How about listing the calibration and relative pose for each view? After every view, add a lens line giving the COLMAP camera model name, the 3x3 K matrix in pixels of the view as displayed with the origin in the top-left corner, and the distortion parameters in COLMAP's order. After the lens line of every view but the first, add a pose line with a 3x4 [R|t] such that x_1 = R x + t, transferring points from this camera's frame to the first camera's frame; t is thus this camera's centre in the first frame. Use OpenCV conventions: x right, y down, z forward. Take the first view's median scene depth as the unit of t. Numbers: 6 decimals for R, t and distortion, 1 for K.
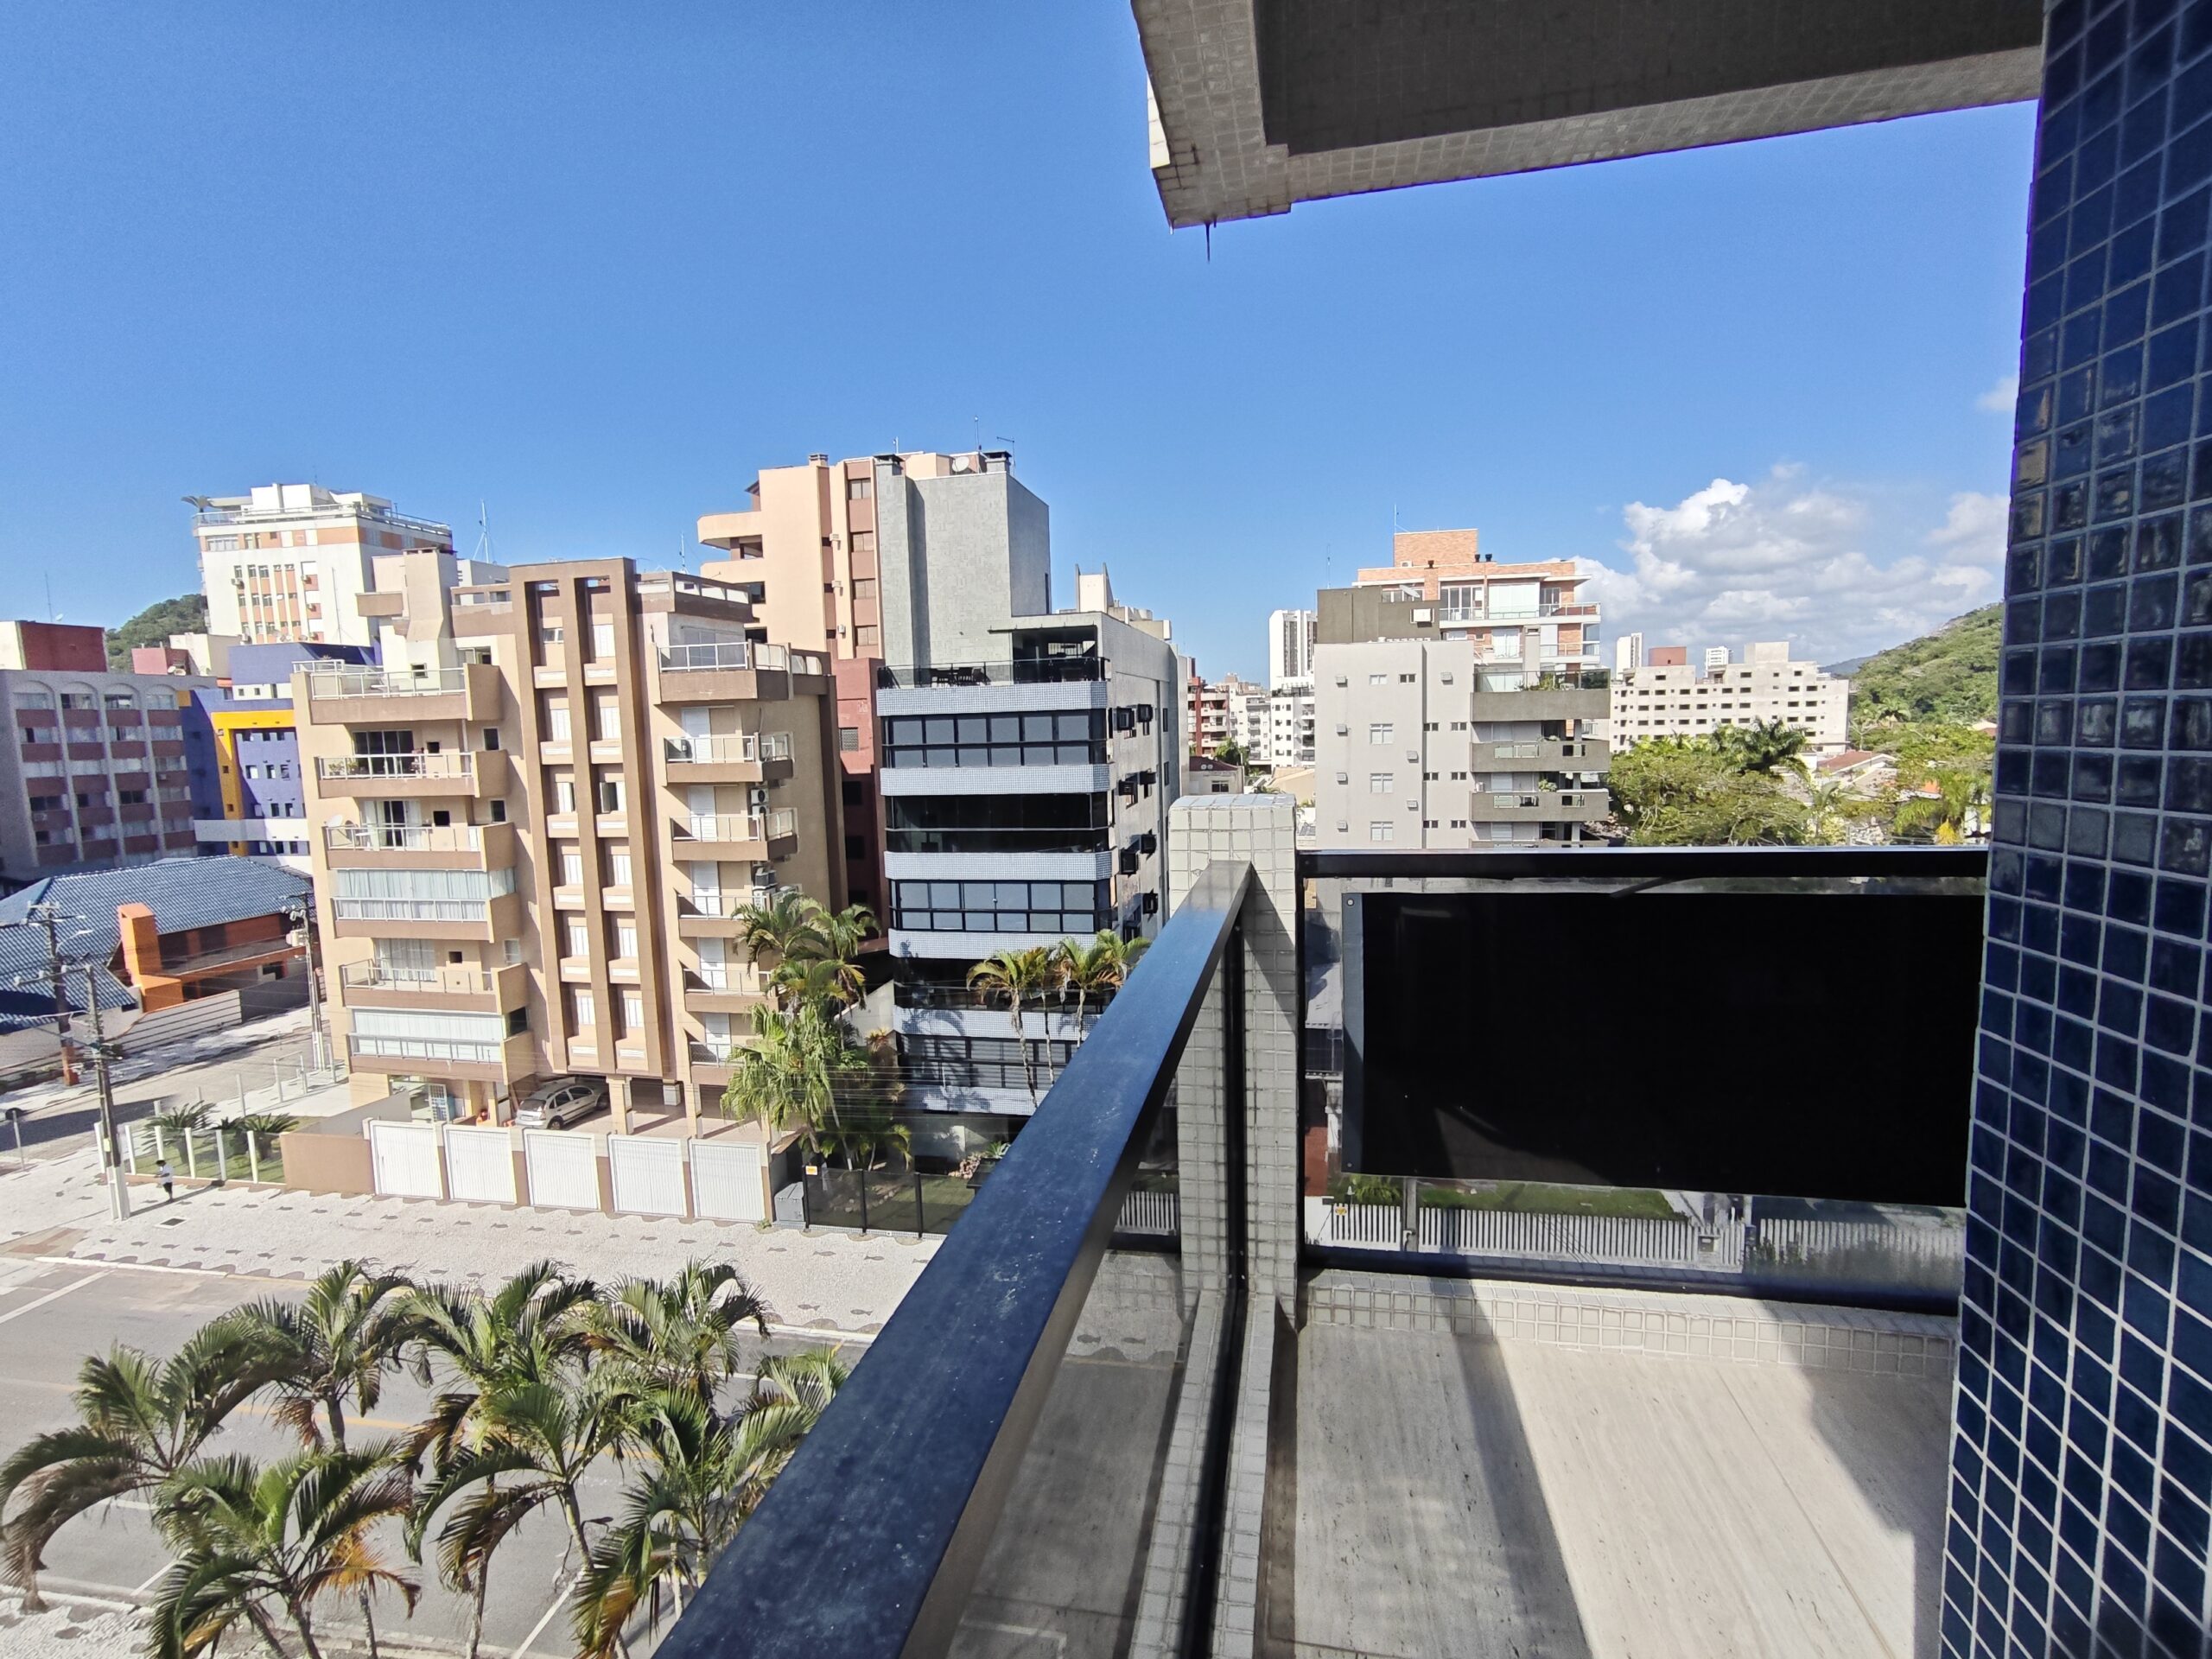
lens RADIAL K [[1009.8, 0, 1106.0], [0, 1009.8, 829.5], [0, 0, 1]] dist [-0.042004, 0.027621]
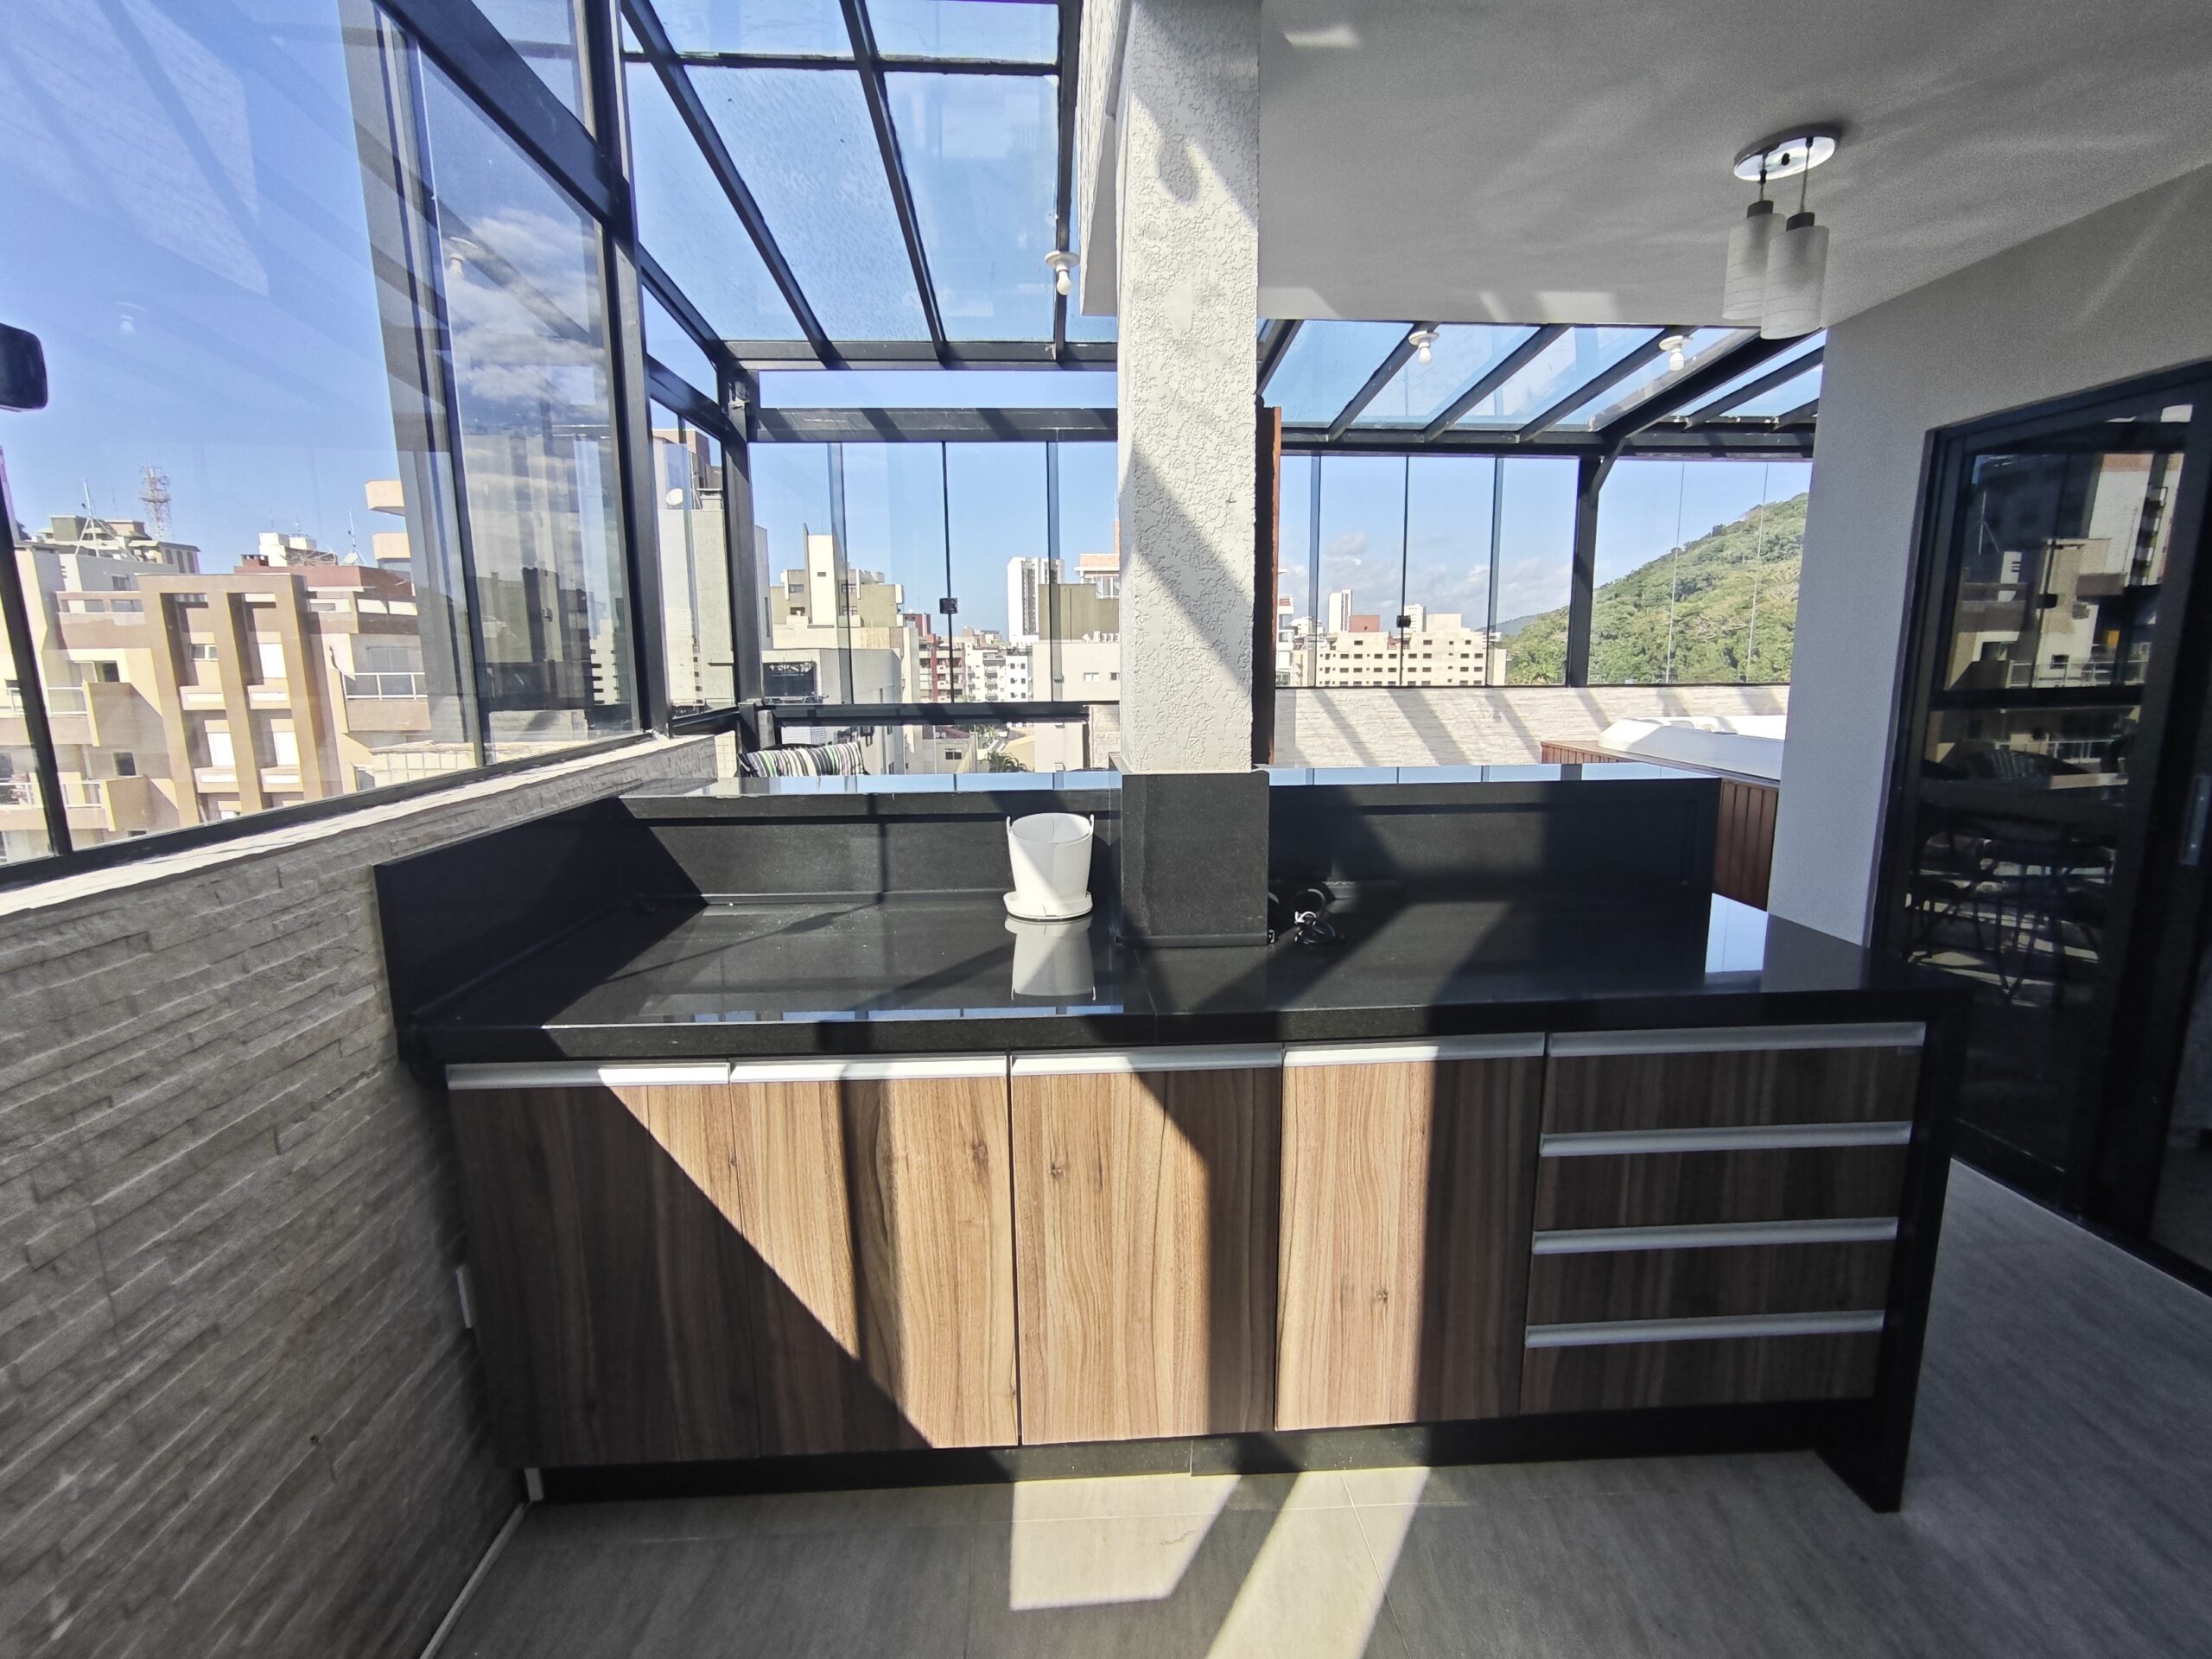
lens RADIAL K [[1011.9, 0, 1106.6], [0, 1011.9, 826.2], [0, 0, 1]] dist [-0.050904, 0.034405]
pose [[0.967968, -0.021799, 0.250124, 0.009940], [0.008200, 0.998437, 0.055284, -0.043763], [-0.250938, -0.051462, 0.966634, -0.055486]]
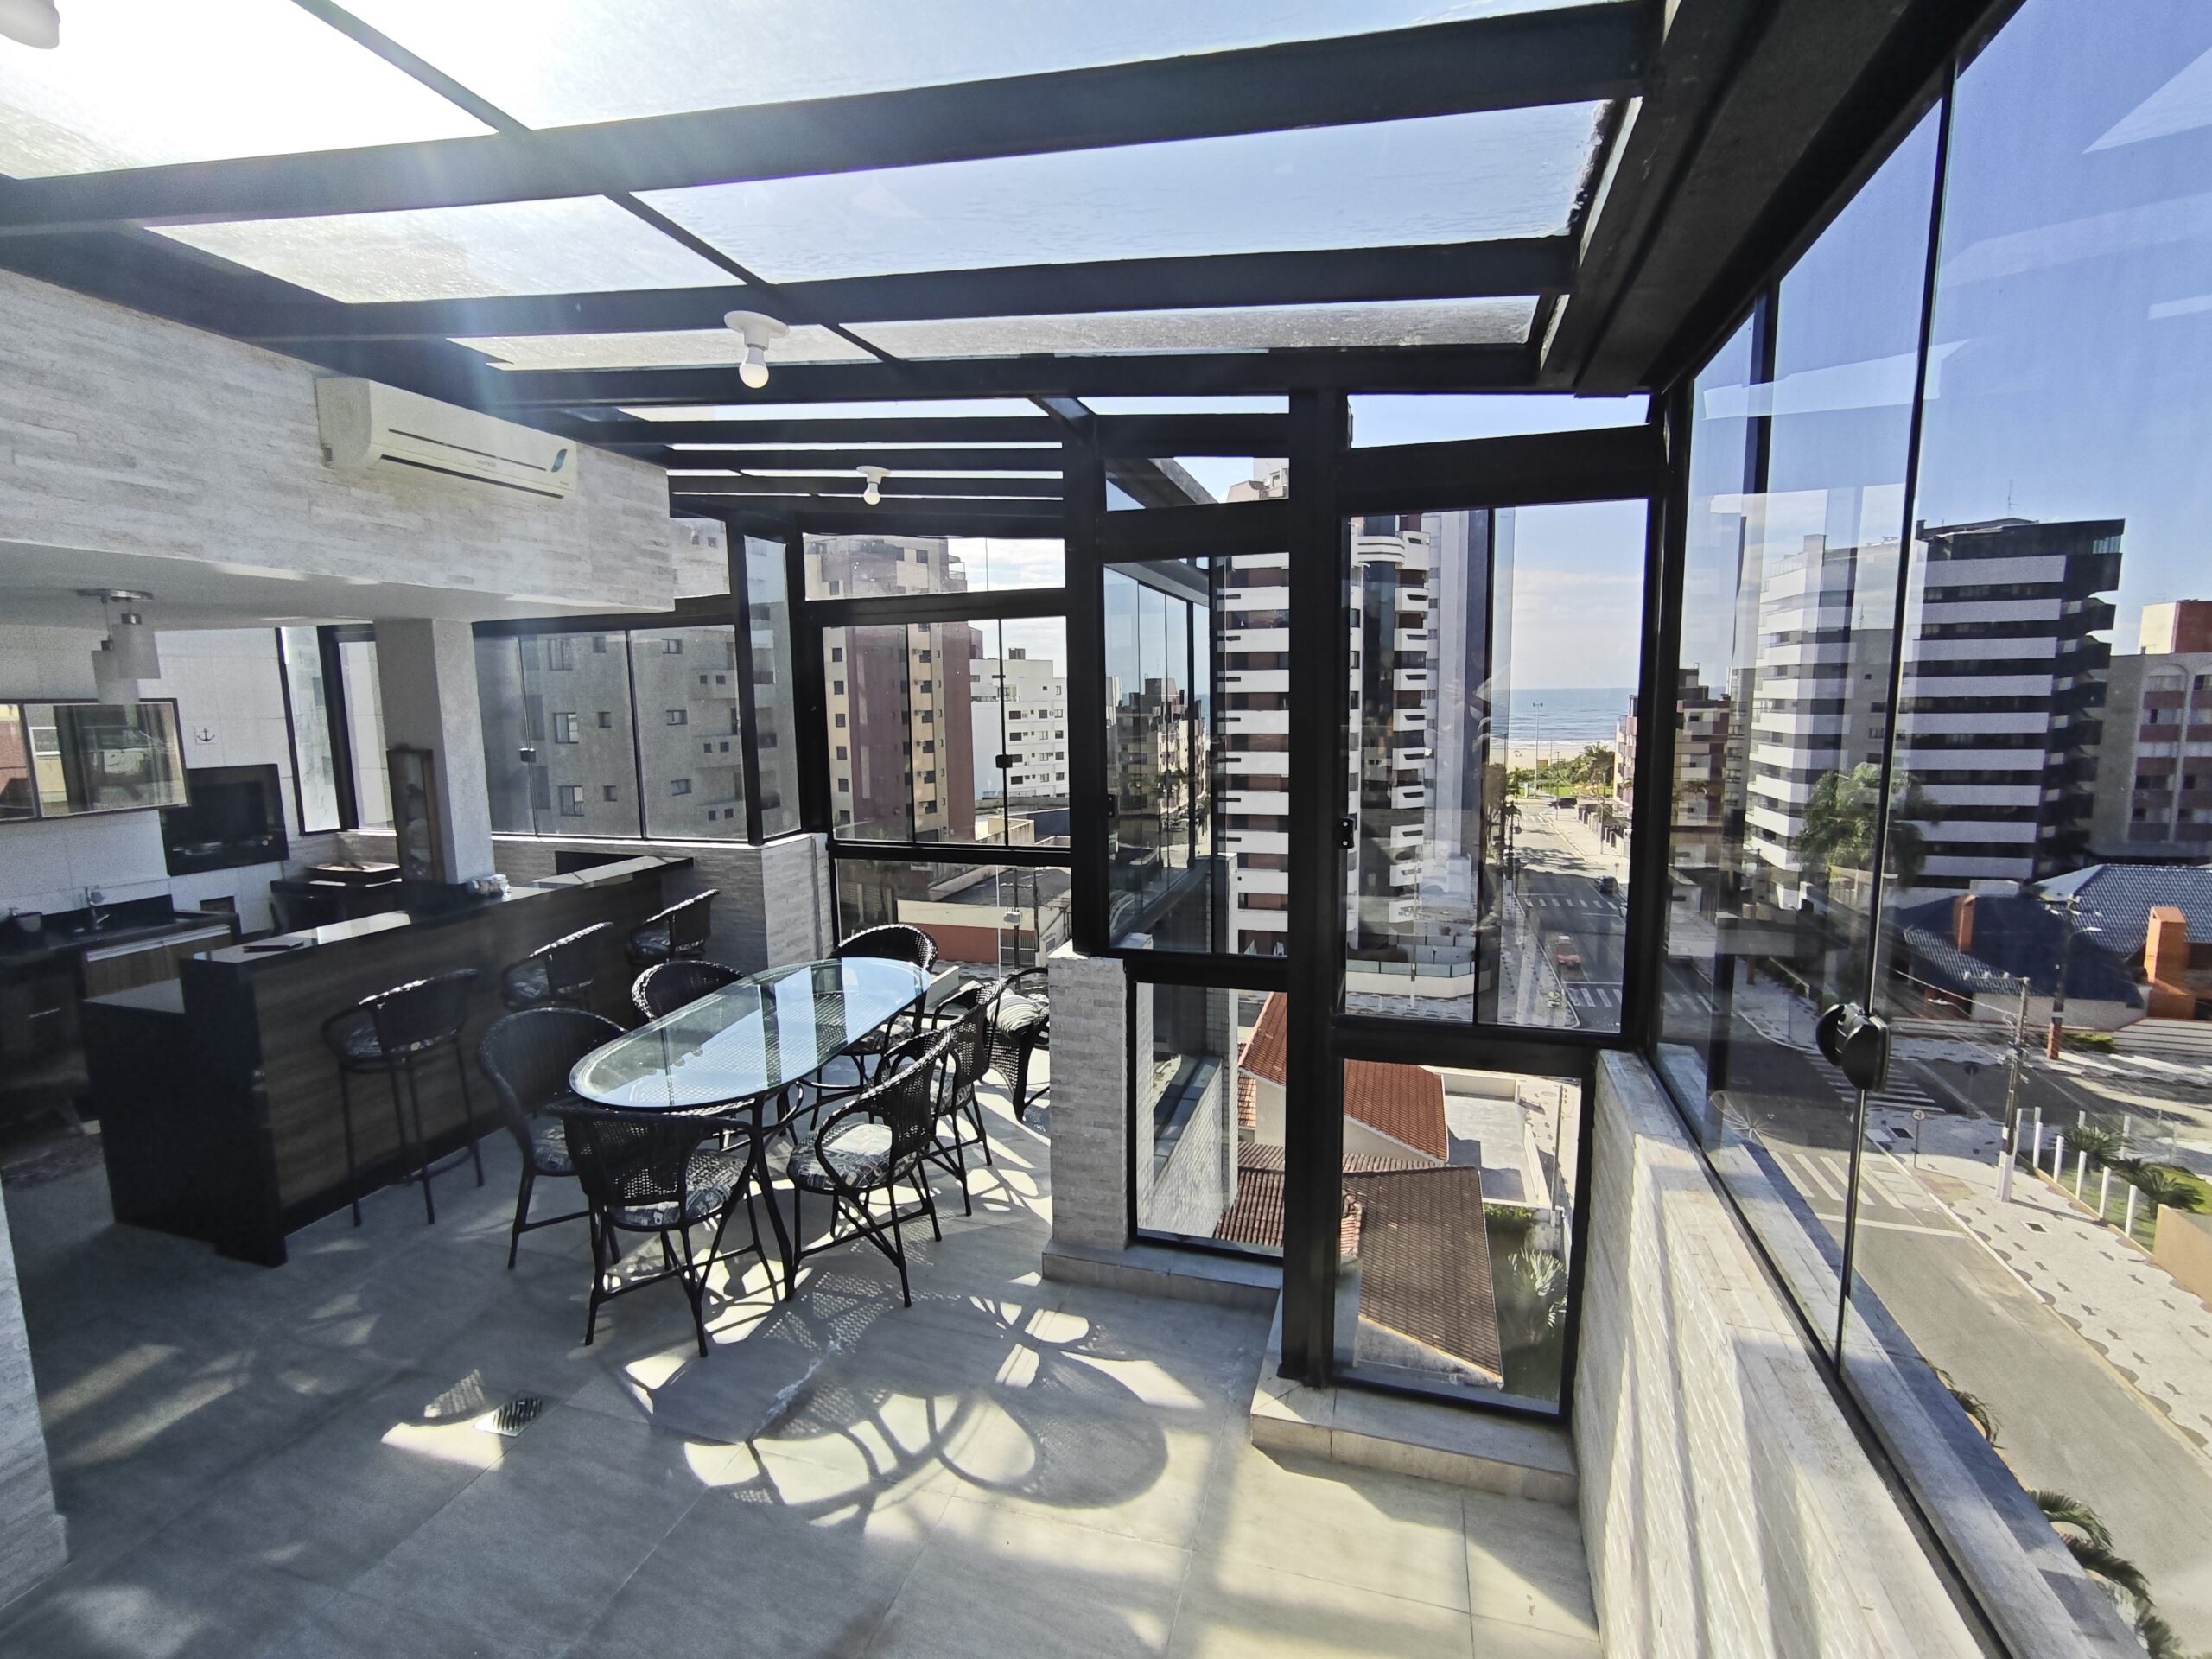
lens RADIAL K [[1011.9, 0, 1106.6], [0, 1011.9, 826.2], [0, 0, 1]] dist [-0.050904, 0.034405]
pose [[-0.103767, 0.161583, -0.981389, 0.082263], [-0.093685, 0.980740, 0.171382, -0.063957], [0.990180, 0.109725, -0.086630, 0.023135]]
